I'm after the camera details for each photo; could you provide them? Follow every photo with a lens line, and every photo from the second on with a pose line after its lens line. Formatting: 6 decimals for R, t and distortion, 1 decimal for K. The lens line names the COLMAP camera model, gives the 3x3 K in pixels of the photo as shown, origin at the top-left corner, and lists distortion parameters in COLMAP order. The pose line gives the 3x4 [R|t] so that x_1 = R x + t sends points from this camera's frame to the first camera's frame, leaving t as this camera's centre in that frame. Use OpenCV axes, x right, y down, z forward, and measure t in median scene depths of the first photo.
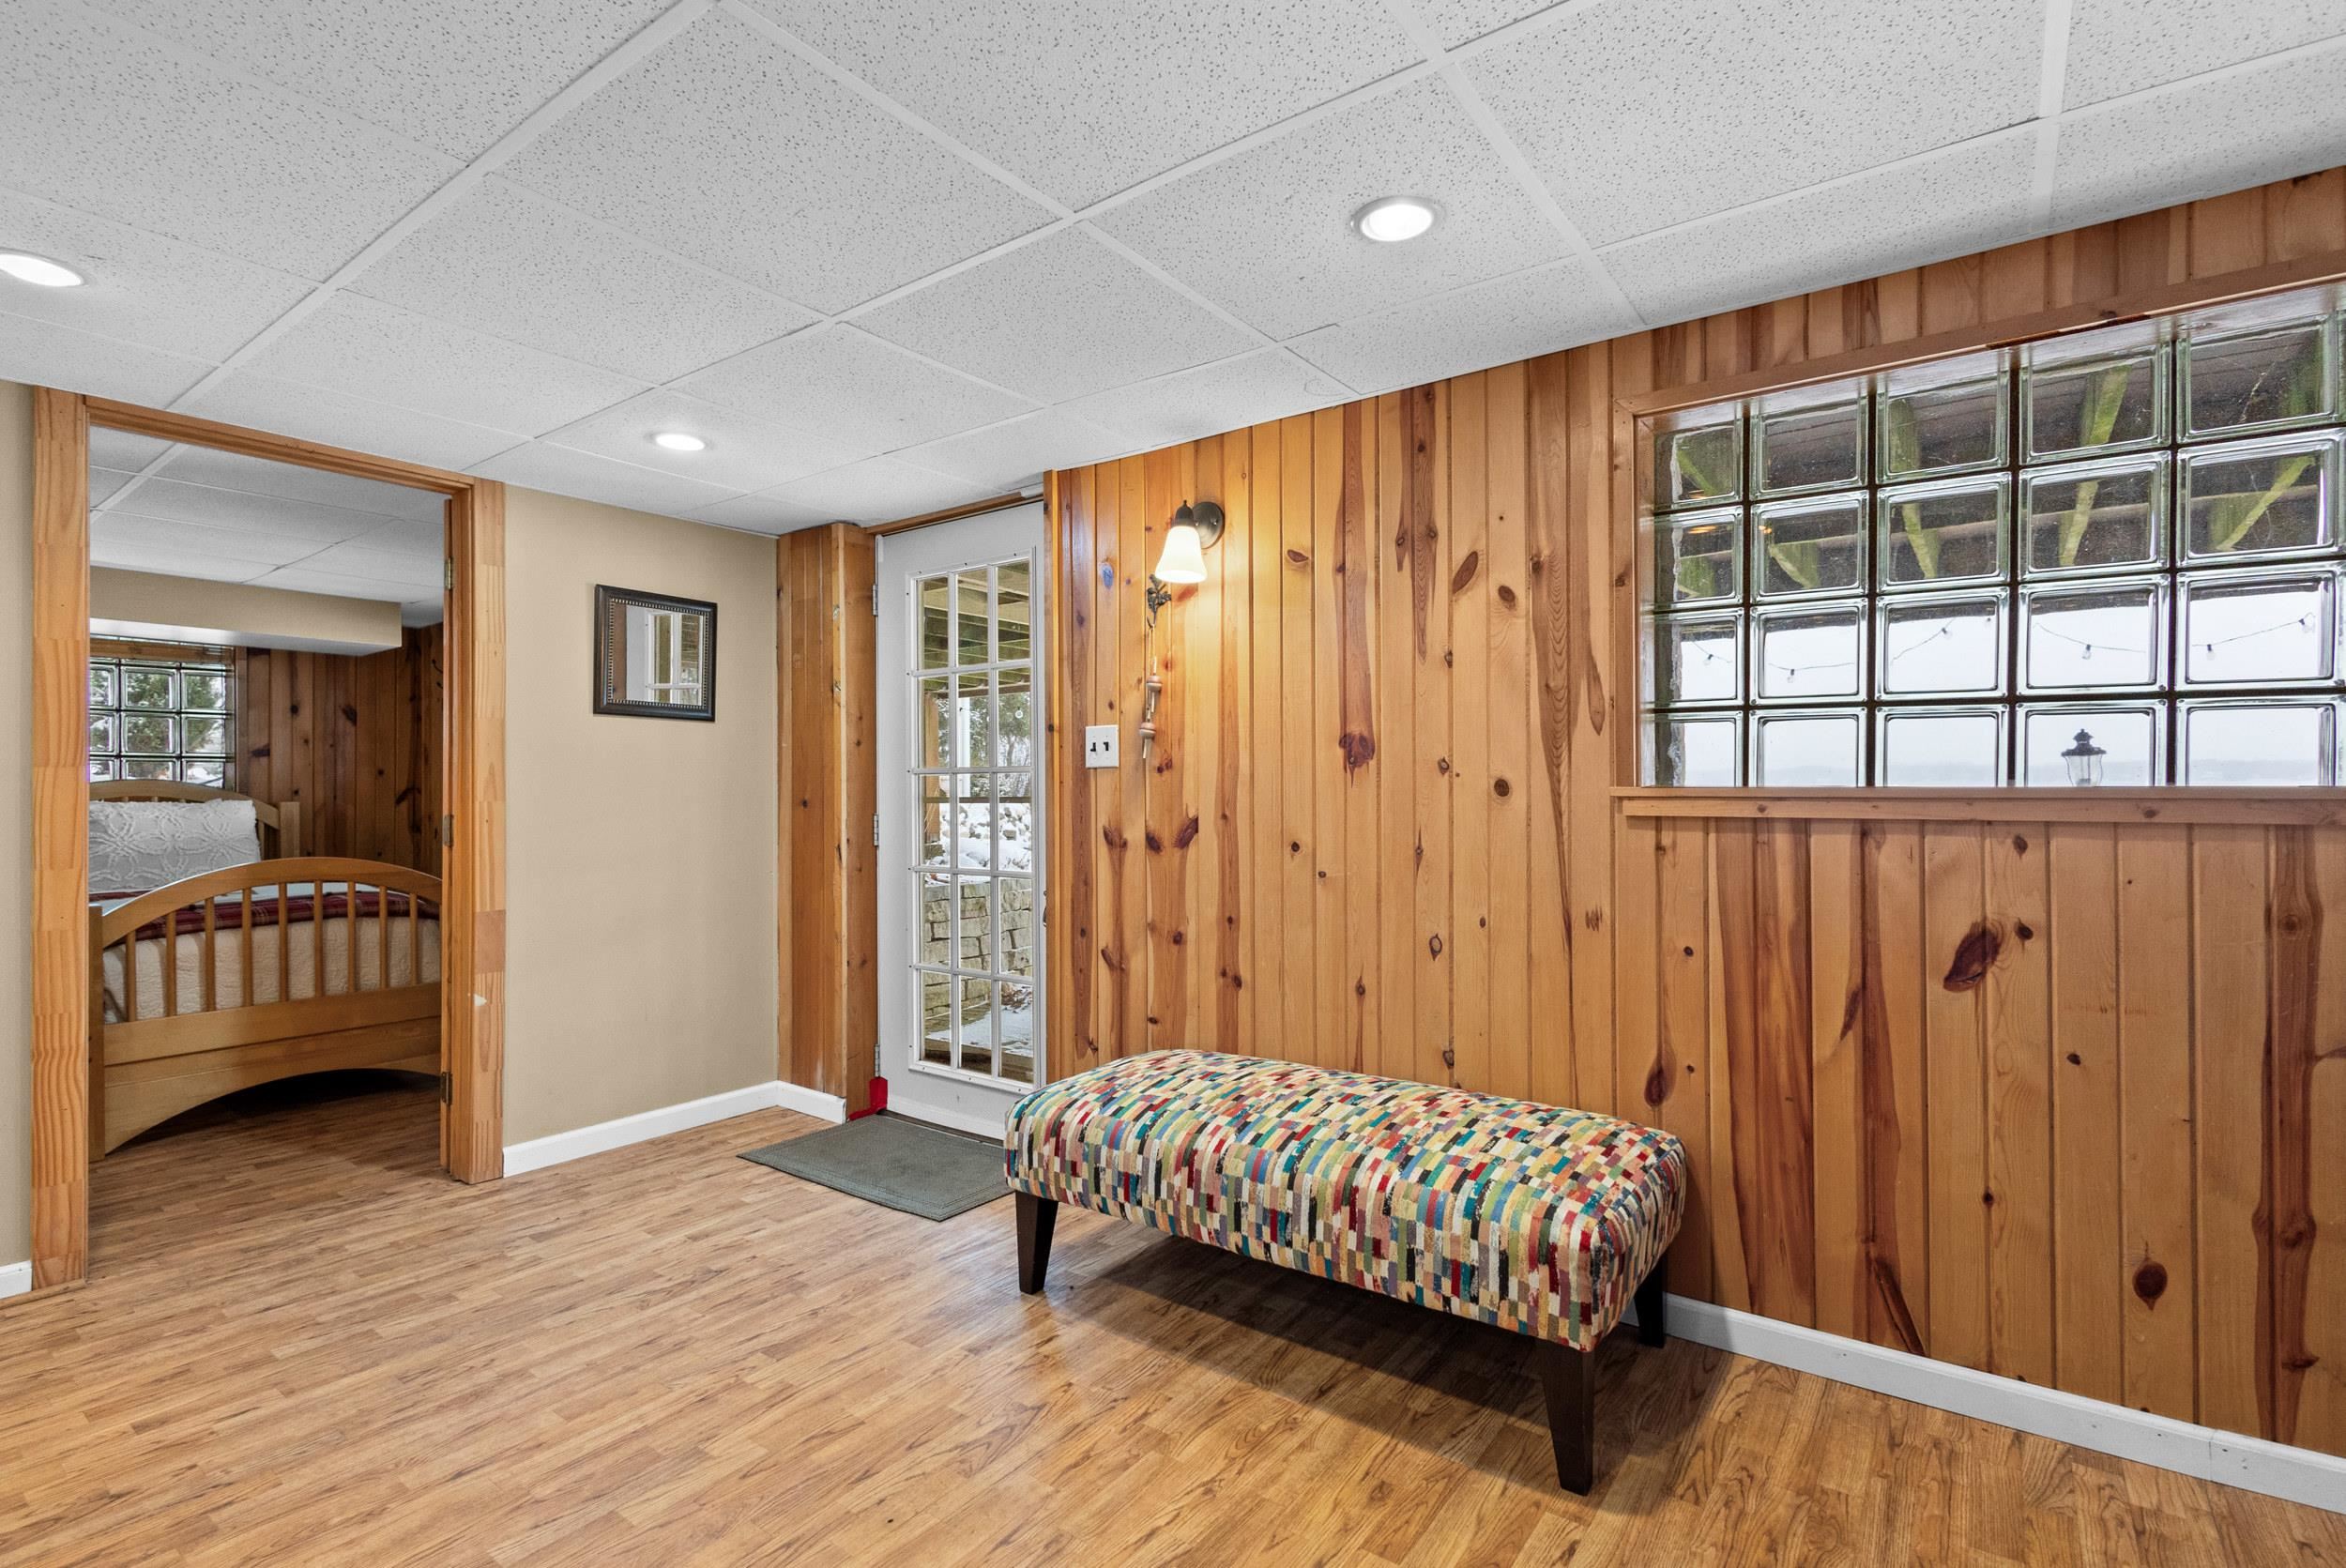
lens RADIAL K [[1094.1, 0, 1178.2], [0, 1094.1, 782.5], [0, 0, 1]] dist [0.004093, 0.000625]
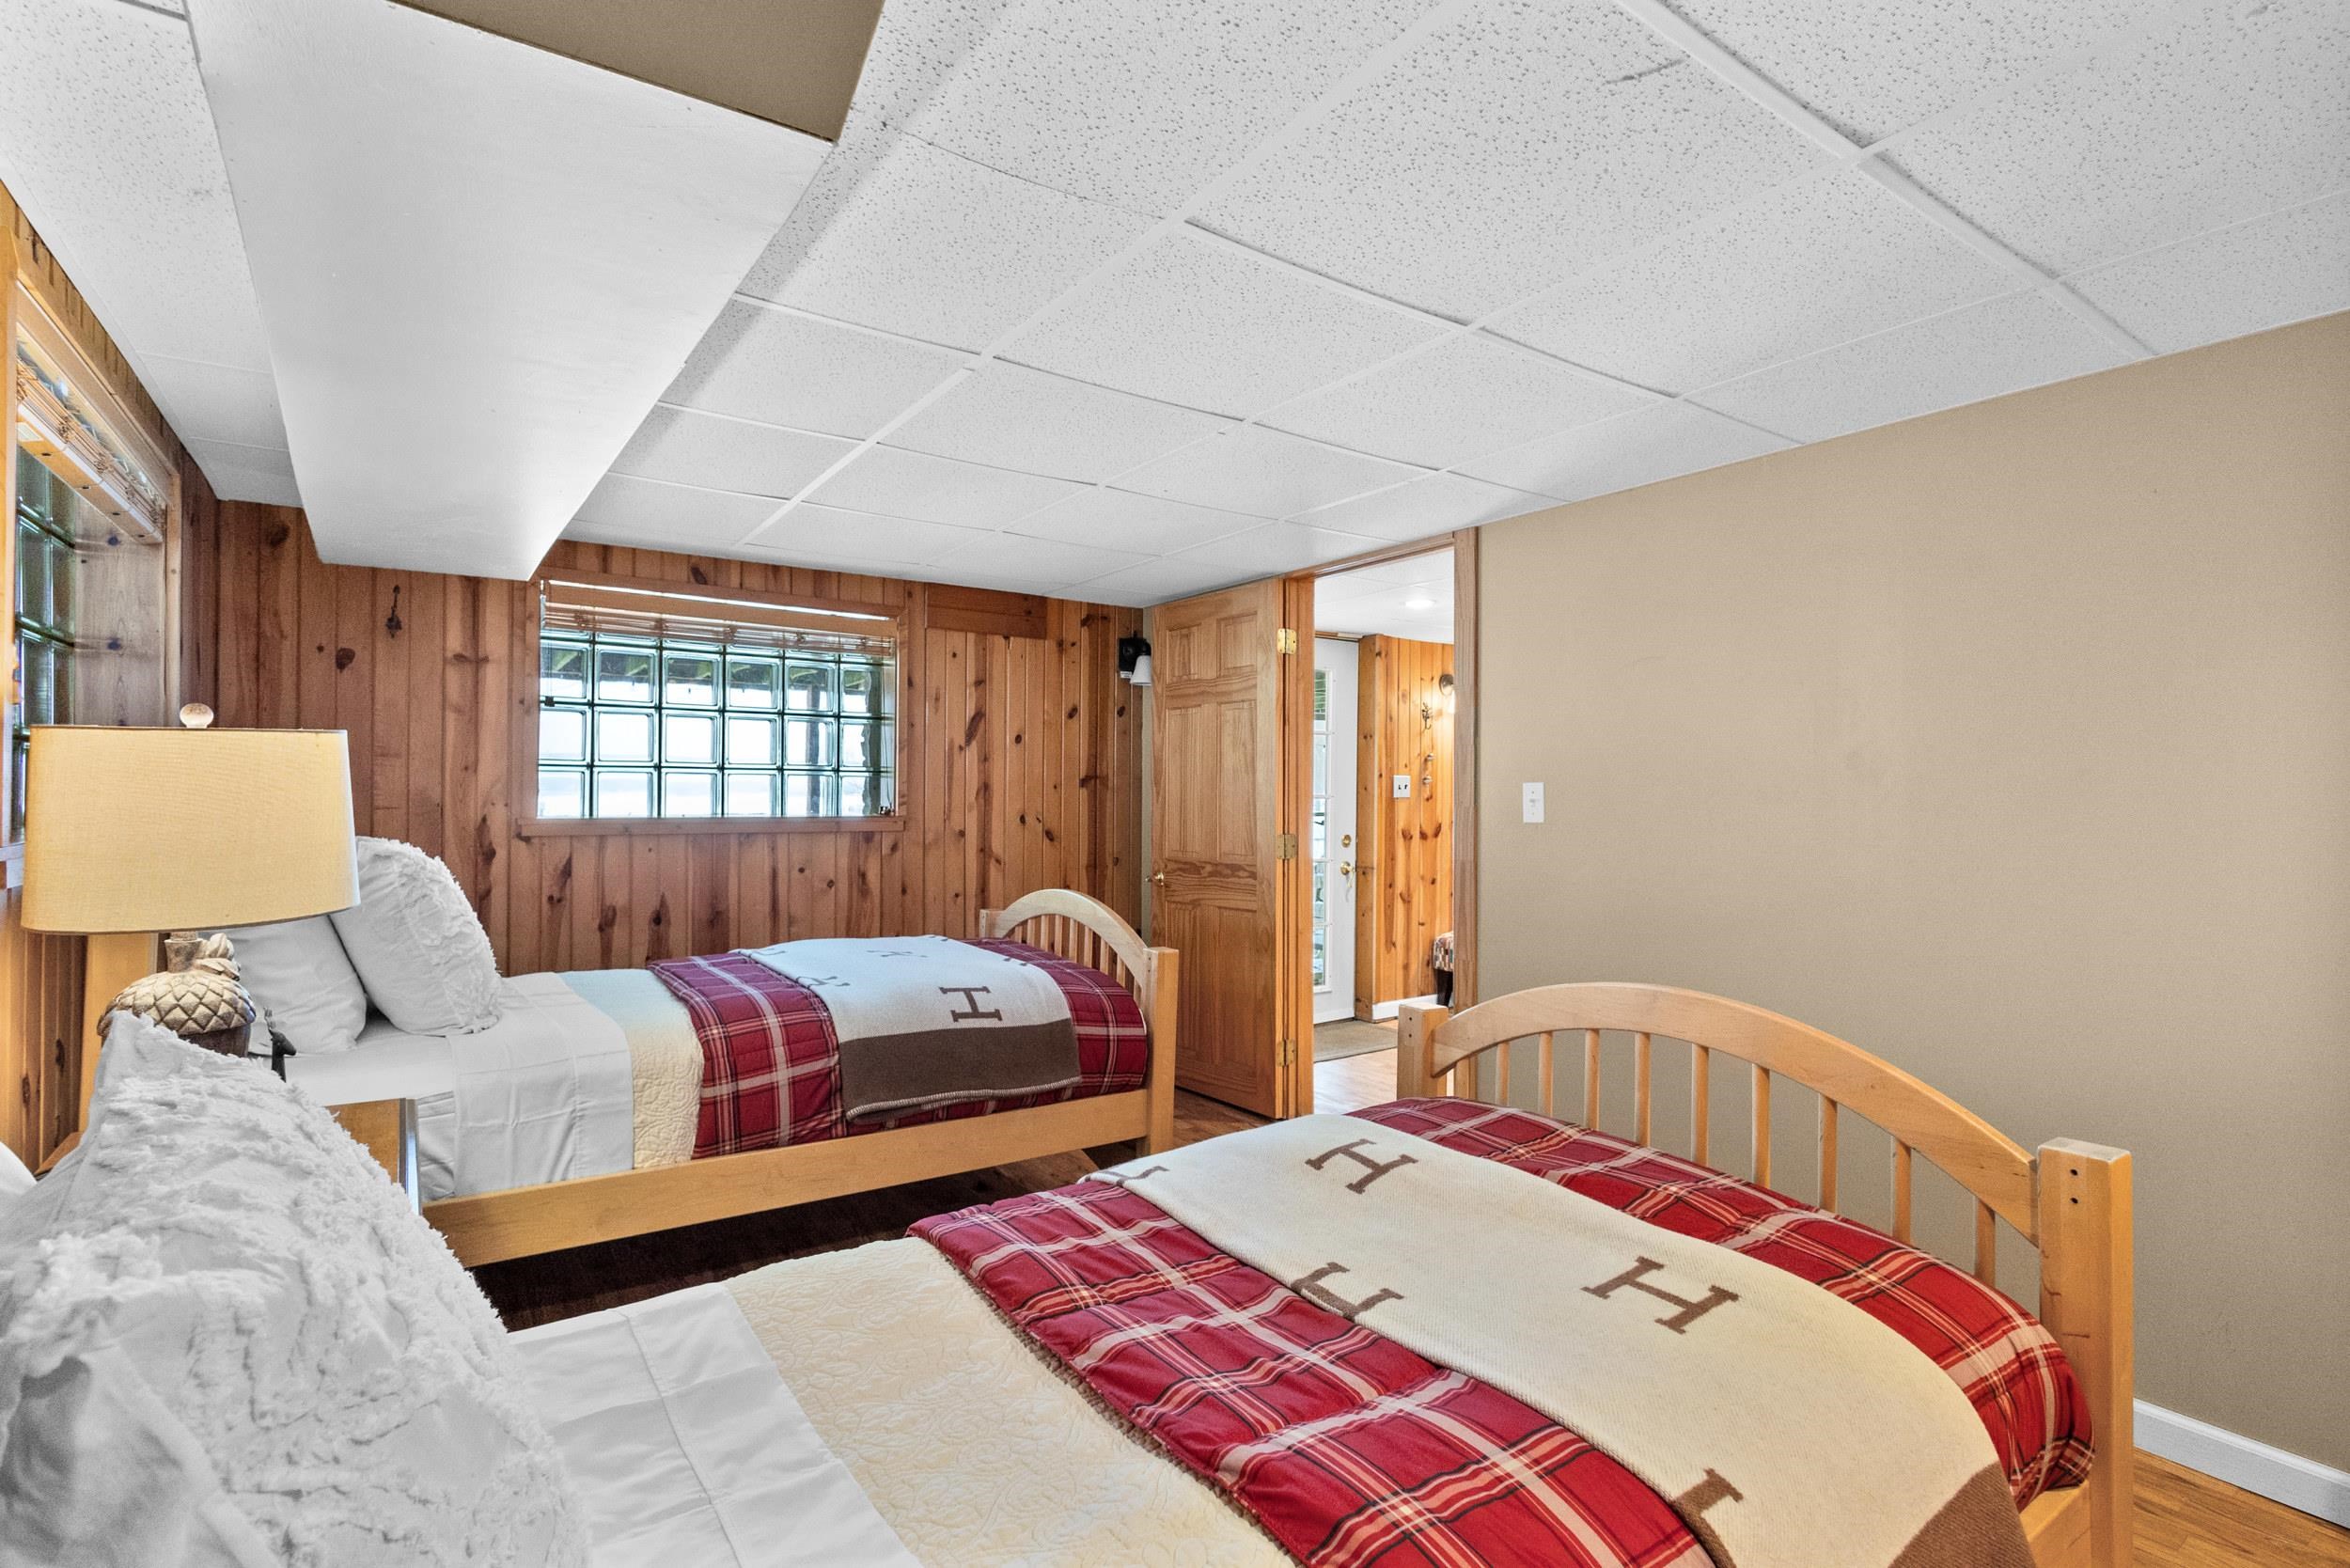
lens RADIAL K [[1096.1, 0, 1164.4], [0, 1096.1, 796.1], [0, 0, 1]] dist [0.004093, 0.000625]
pose [[0.950421, 0.004602, -0.310931, 0.153016], [-0.006860, 0.999957, -0.006168, -0.002623], [0.310889, 0.007995, 0.950413, -1.085236]]
